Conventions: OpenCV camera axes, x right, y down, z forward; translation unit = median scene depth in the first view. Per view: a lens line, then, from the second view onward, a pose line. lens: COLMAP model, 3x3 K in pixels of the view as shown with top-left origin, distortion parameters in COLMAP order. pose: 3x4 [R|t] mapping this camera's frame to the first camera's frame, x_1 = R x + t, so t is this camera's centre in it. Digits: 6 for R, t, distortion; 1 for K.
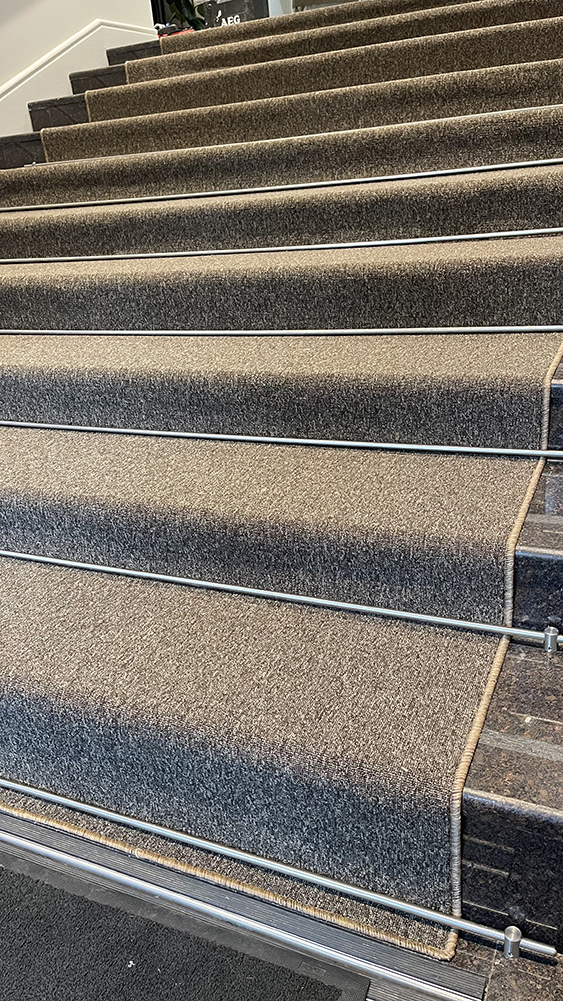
lens RADIAL K [[768.5, 0, 275.2], [0, 768.5, 501.2], [0, 0, 1]] dist [0.060497, -0.075523]
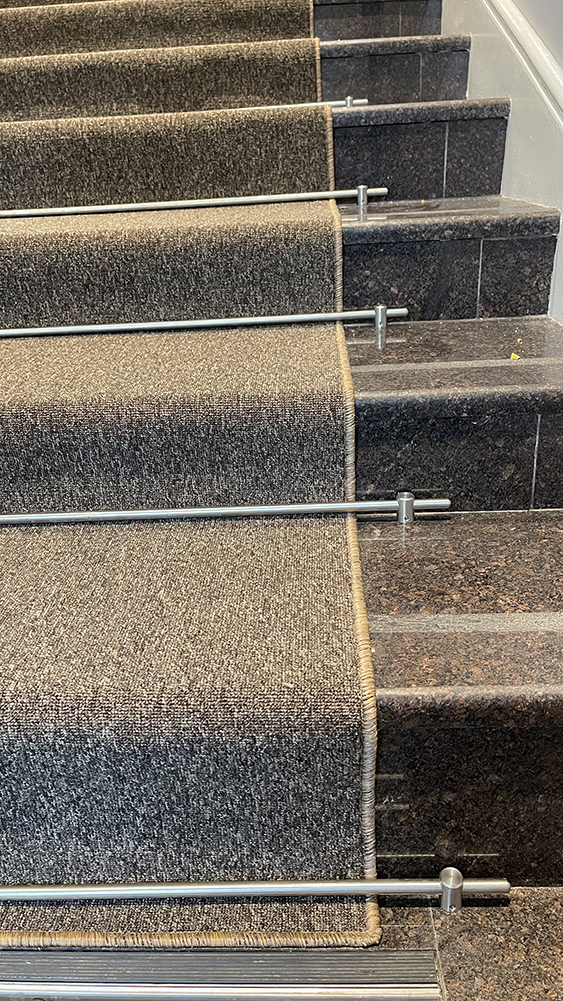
lens RADIAL K [[768.5, 0, 282.1], [0, 768.5, 502.6], [0, 0, 1]] dist [0.060497, -0.075523]
pose [[0.921314, -0.118740, 0.370246, -0.056042], [0.122174, 0.992406, 0.014255, 0.146723], [-0.369127, 0.032101, 0.928824, 0.306574]]
